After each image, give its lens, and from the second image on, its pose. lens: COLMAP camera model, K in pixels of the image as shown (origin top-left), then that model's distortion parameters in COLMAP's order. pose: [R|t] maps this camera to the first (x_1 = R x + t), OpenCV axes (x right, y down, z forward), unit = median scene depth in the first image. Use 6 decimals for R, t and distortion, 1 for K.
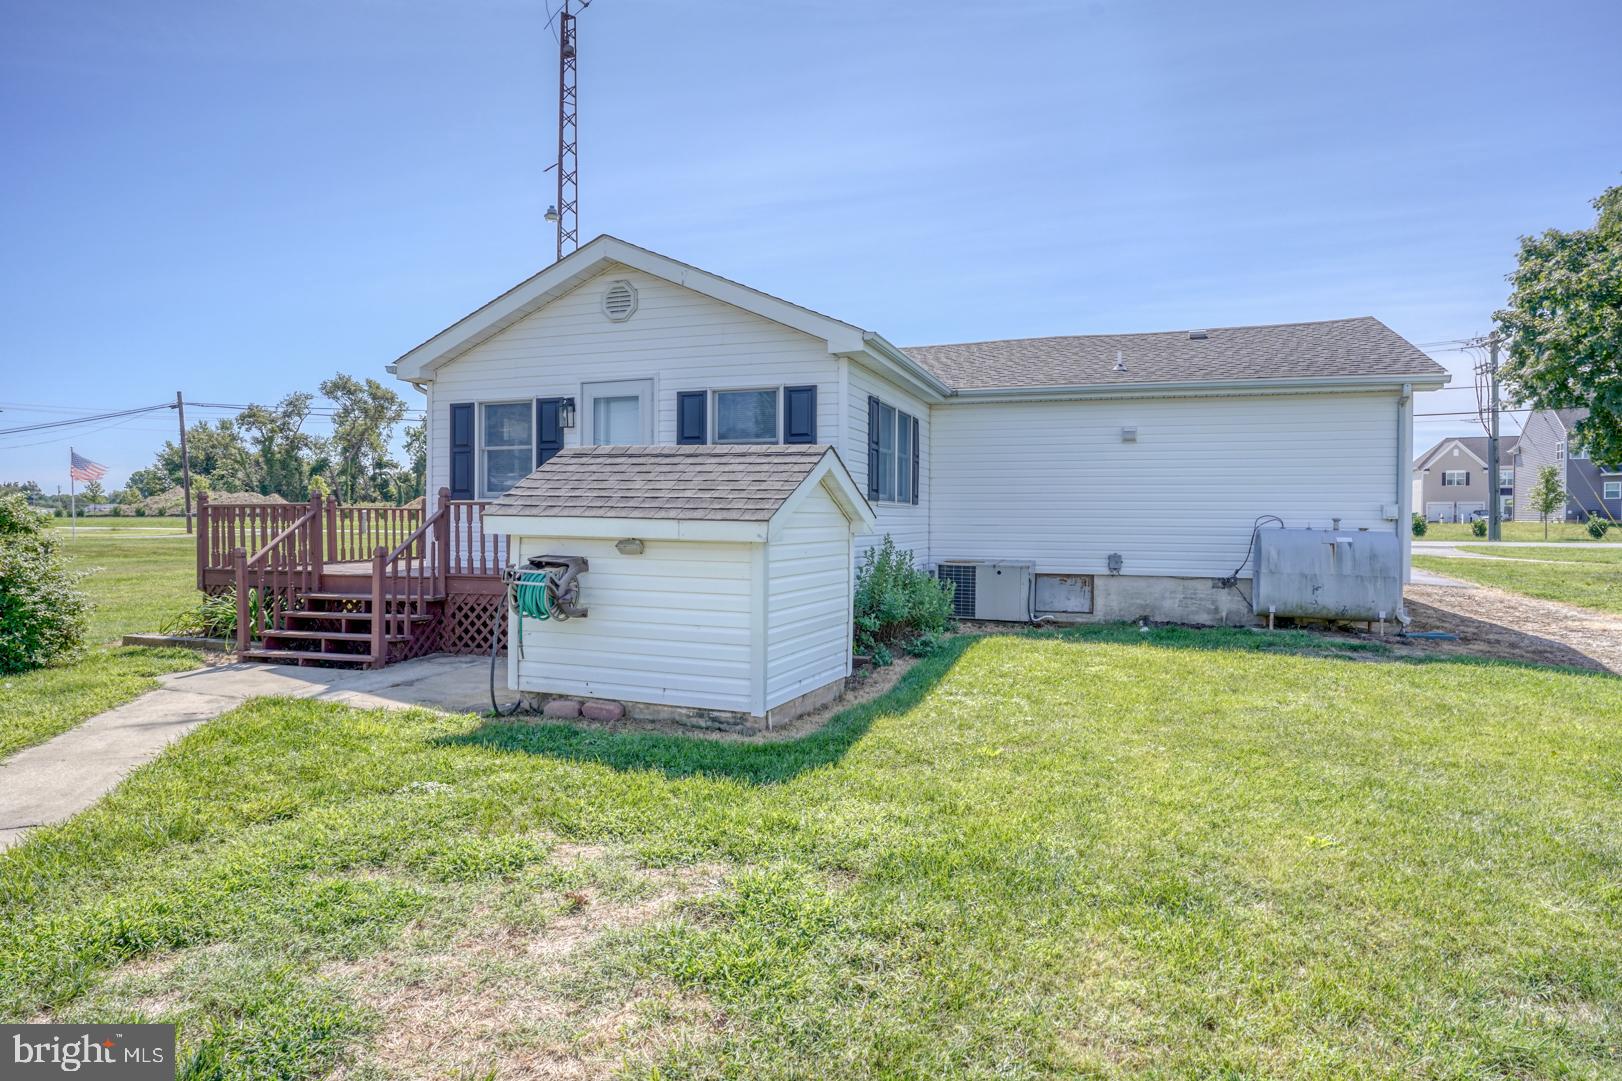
lens RADIAL K [[939.7, 0, 812.9], [0, 939.7, 539.0], [0, 0, 1]] dist [-0.001616, 0.000333]
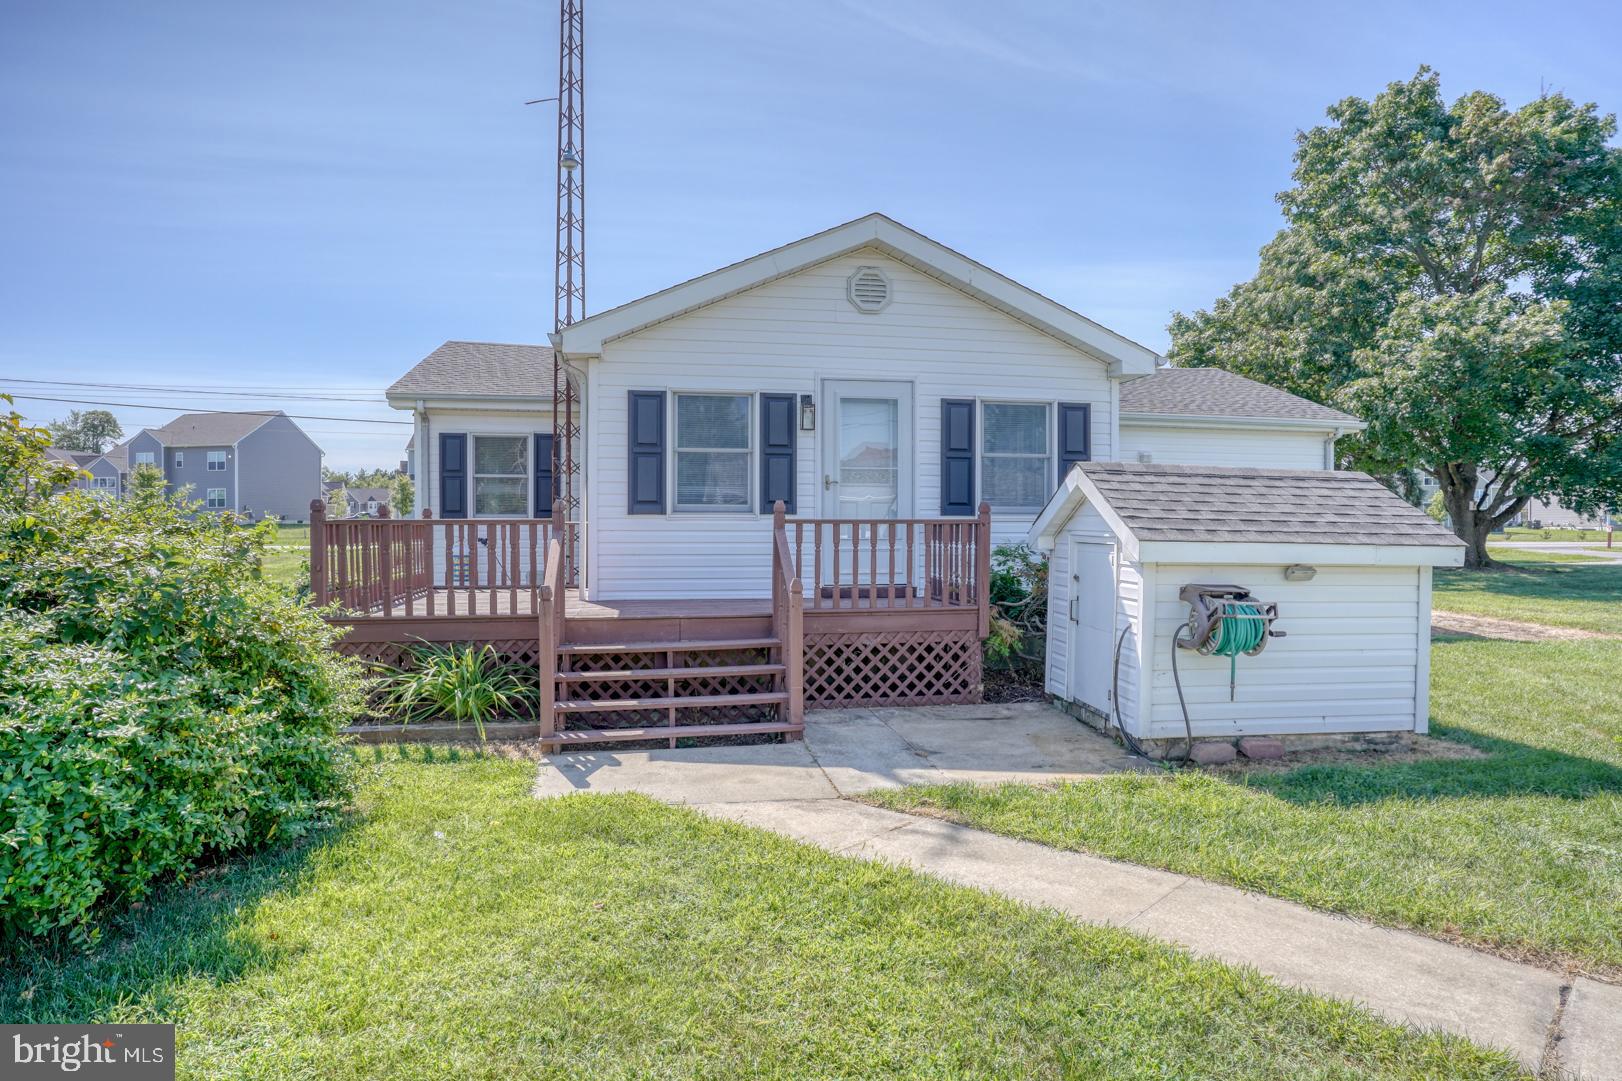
lens RADIAL K [[939.7, 0, 812.0], [0, 939.7, 539.5], [0, 0, 1]] dist [-0.001616, 0.000333]
pose [[0.851088, -0.009054, 0.524944, -0.773905], [0.011474, 0.999933, -0.001357, -0.020912], [-0.524897, 0.007178, 0.851135, 0.306083]]
